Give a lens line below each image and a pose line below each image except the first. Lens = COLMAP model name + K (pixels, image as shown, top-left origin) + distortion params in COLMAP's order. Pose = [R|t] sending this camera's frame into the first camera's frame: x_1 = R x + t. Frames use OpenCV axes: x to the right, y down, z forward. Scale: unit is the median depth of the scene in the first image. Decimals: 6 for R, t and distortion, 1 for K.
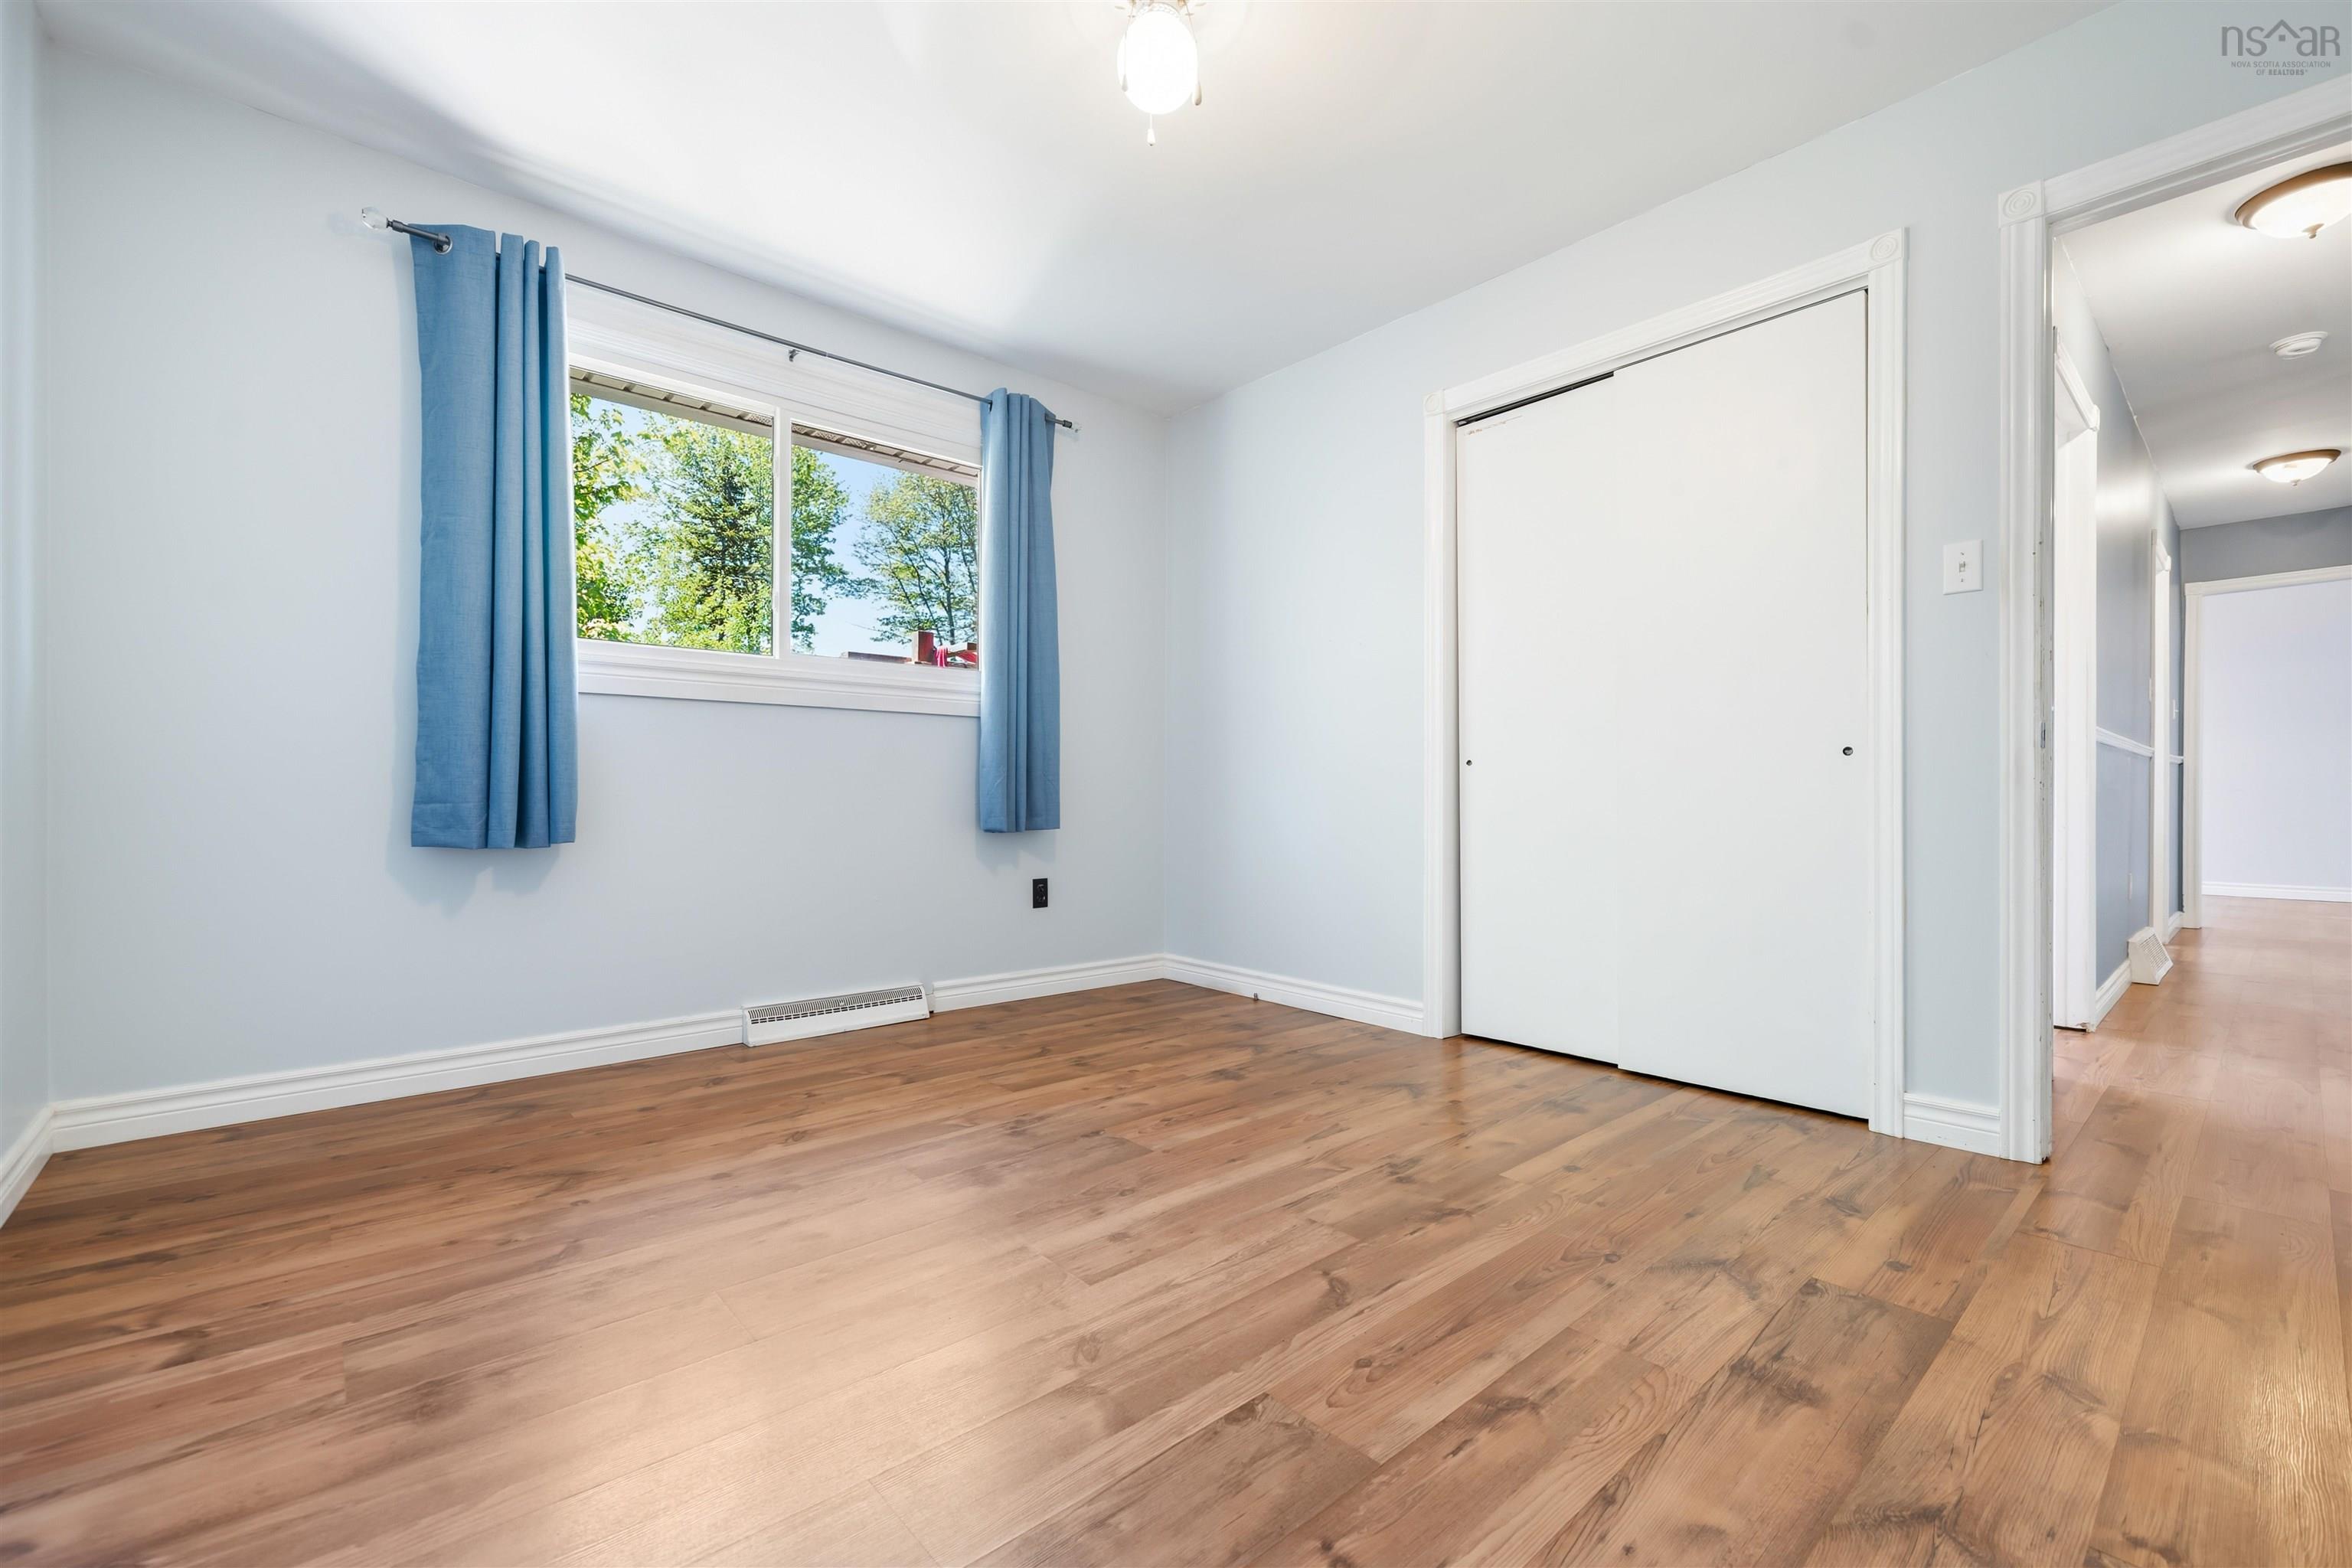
lens RADIAL K [[990.3, 0, 1183.3], [0, 990.3, 790.2], [0, 0, 1]] dist [-0.000382, -0.000779]
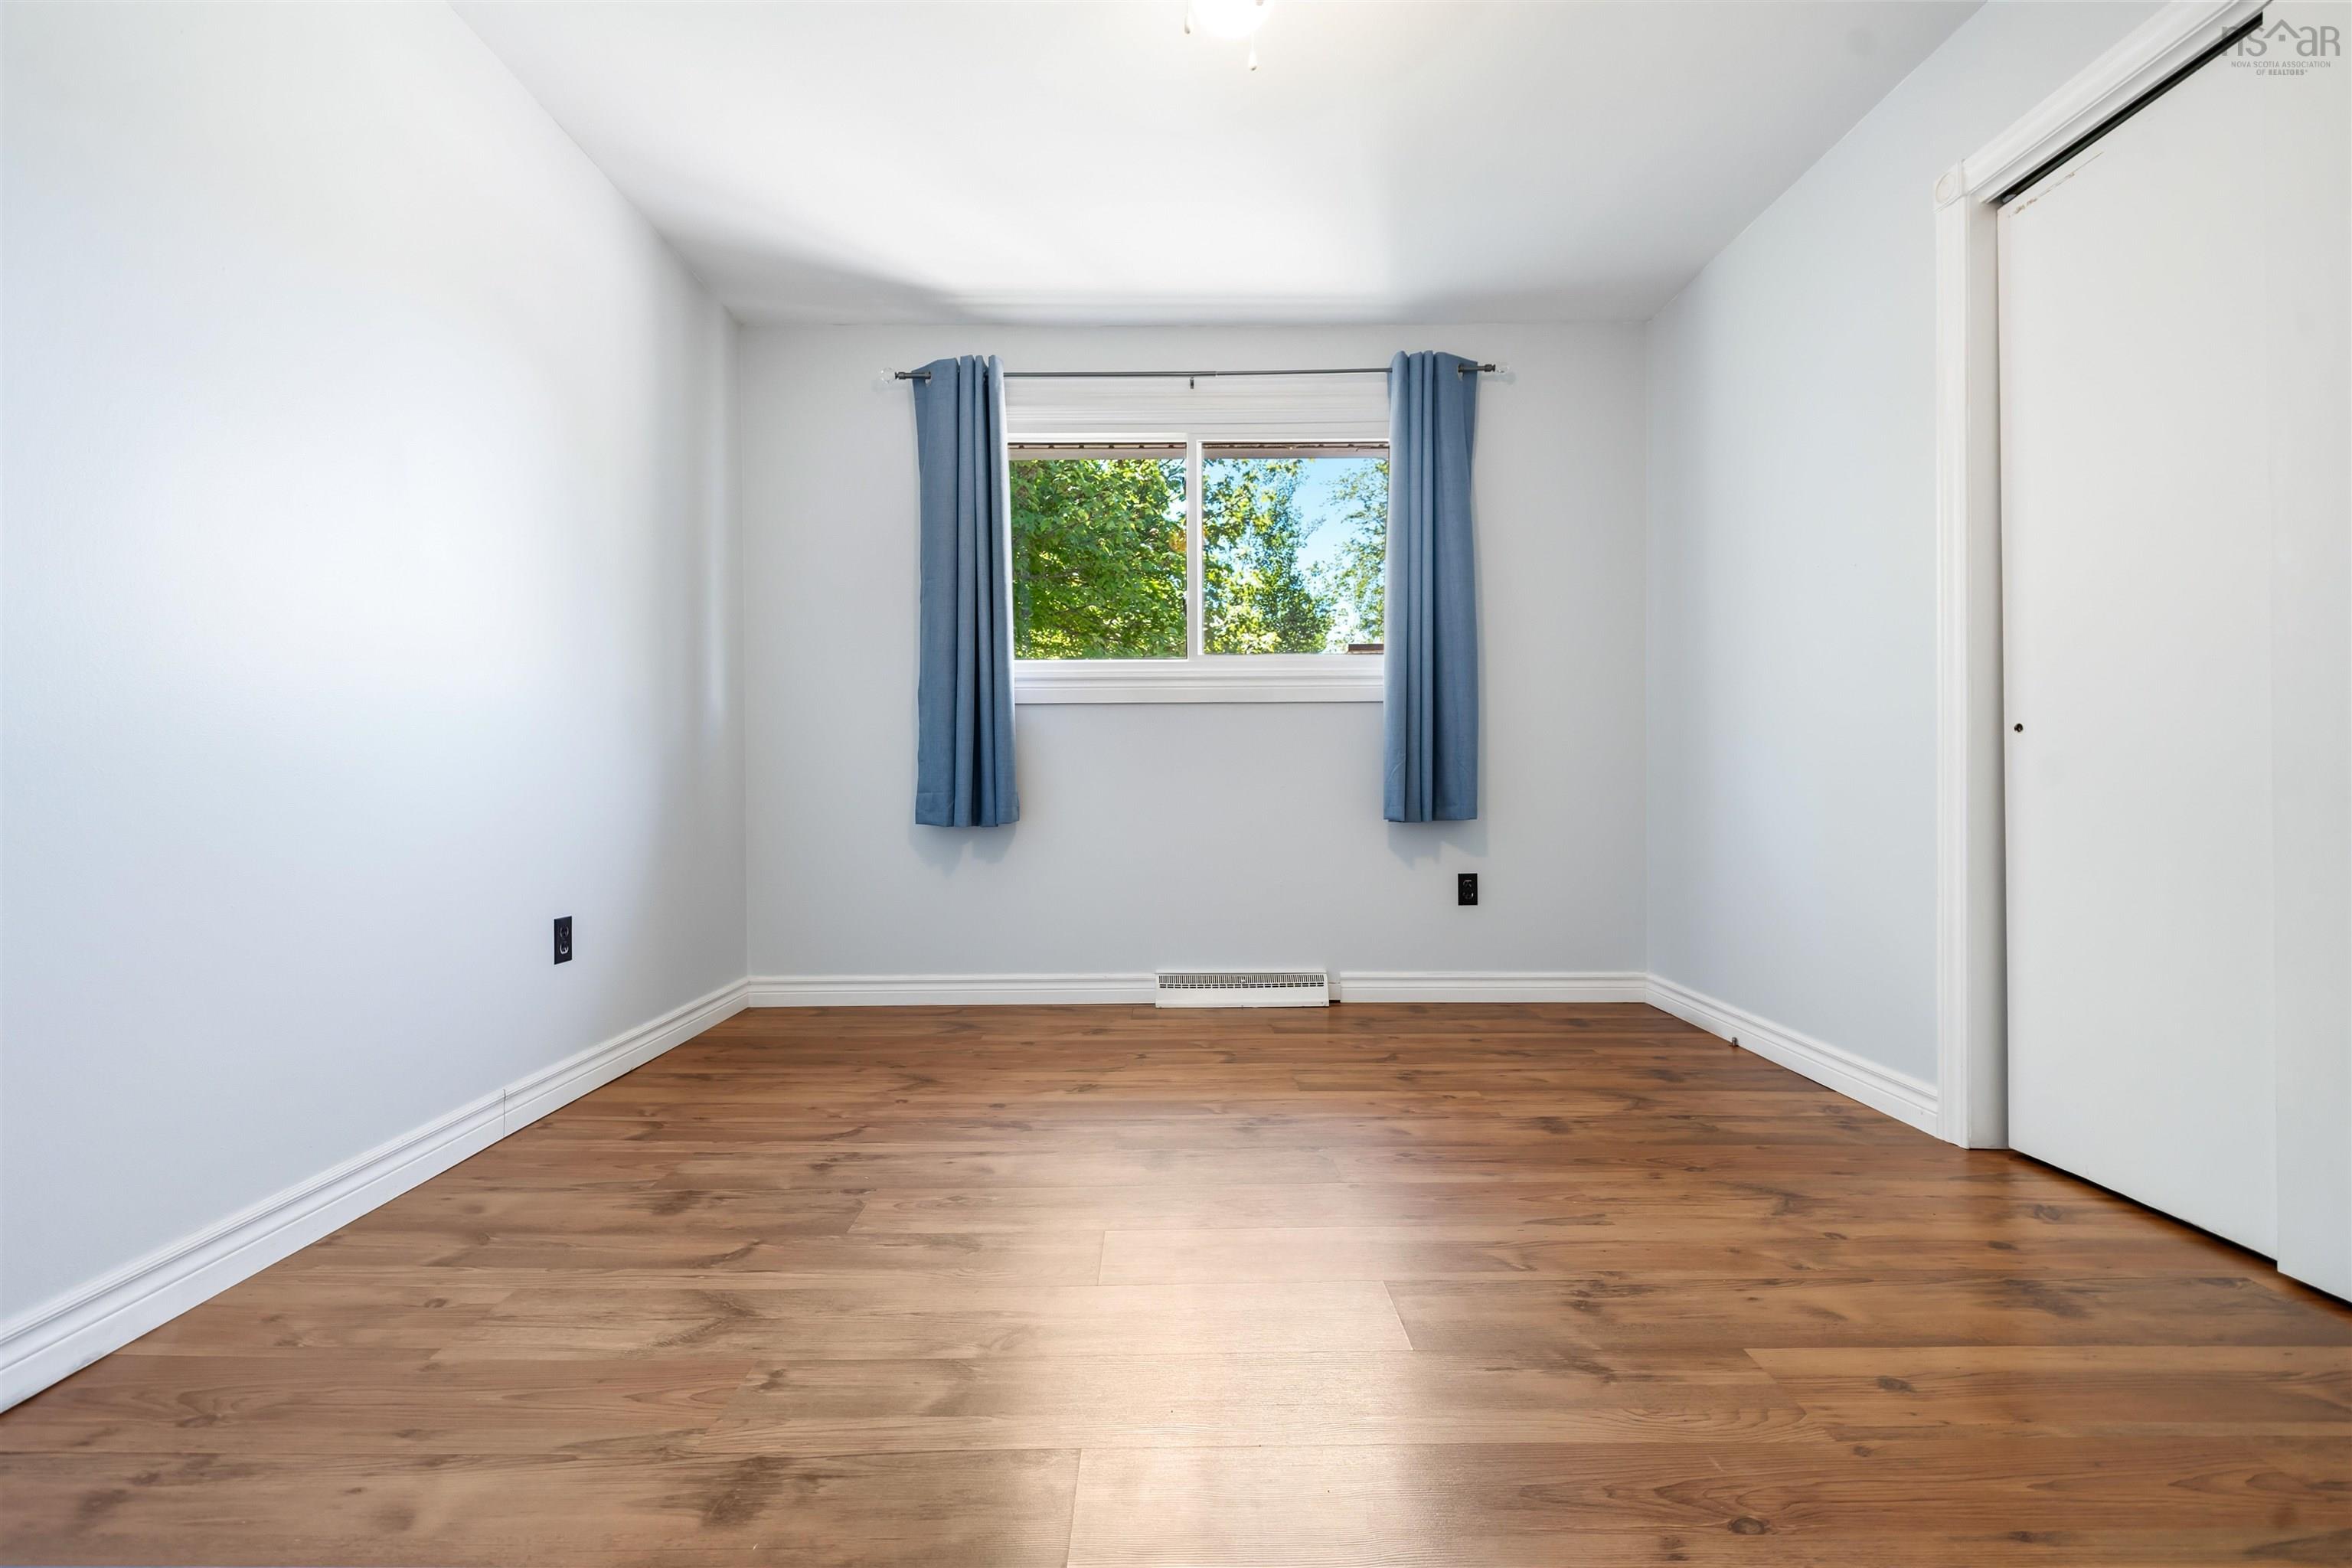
lens RADIAL K [[990.3, 0, 1175.2], [0, 990.3, 783.9], [0, 0, 1]] dist [-0.000382, -0.000779]
pose [[0.747651, -0.005989, -0.664064, 0.379312], [0.011052, 0.999933, 0.003424, 0.000415], [0.663999, -0.009899, 0.747668, 0.197821]]
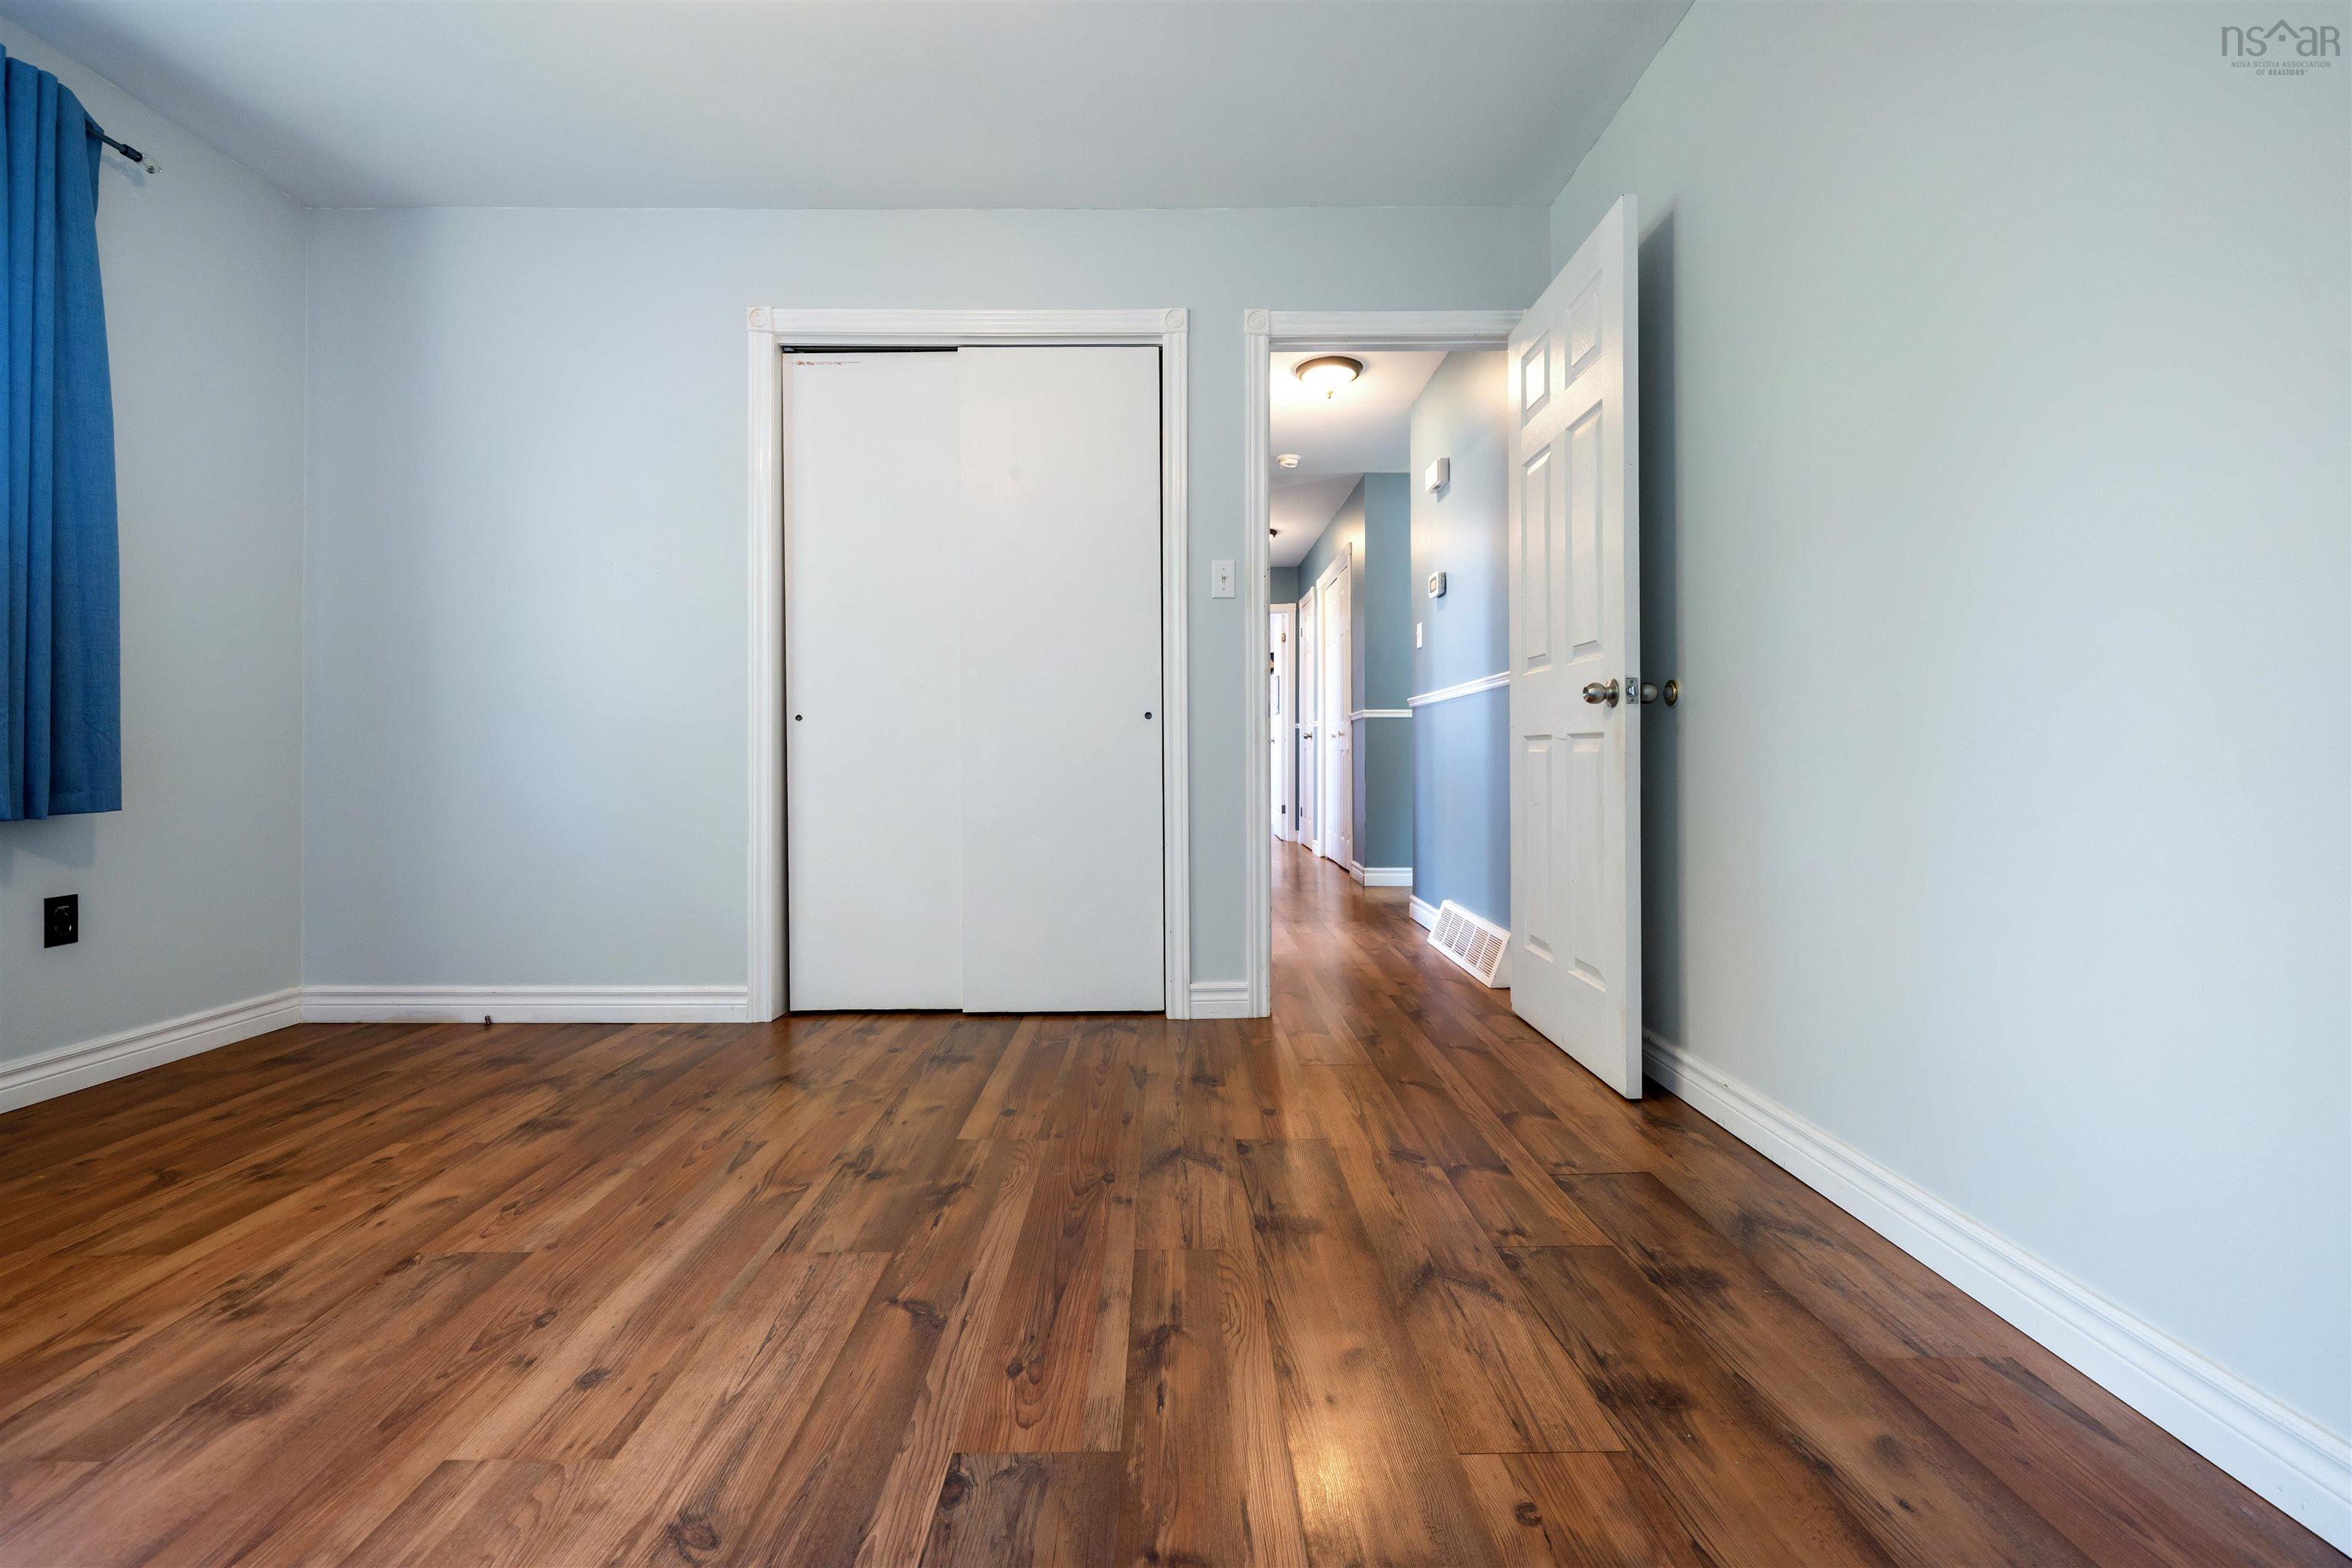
lens RADIAL K [[990.3, 0, 1185.5], [0, 990.3, 746.5], [0, 0, 1]] dist [-0.000382, -0.000779]
pose [[0.654985, 0.000471, 0.755641, -0.218494], [-0.000320, 1.000000, -0.000346, -0.001061], [-0.755641, -0.000015, 0.654985, 0.145830]]
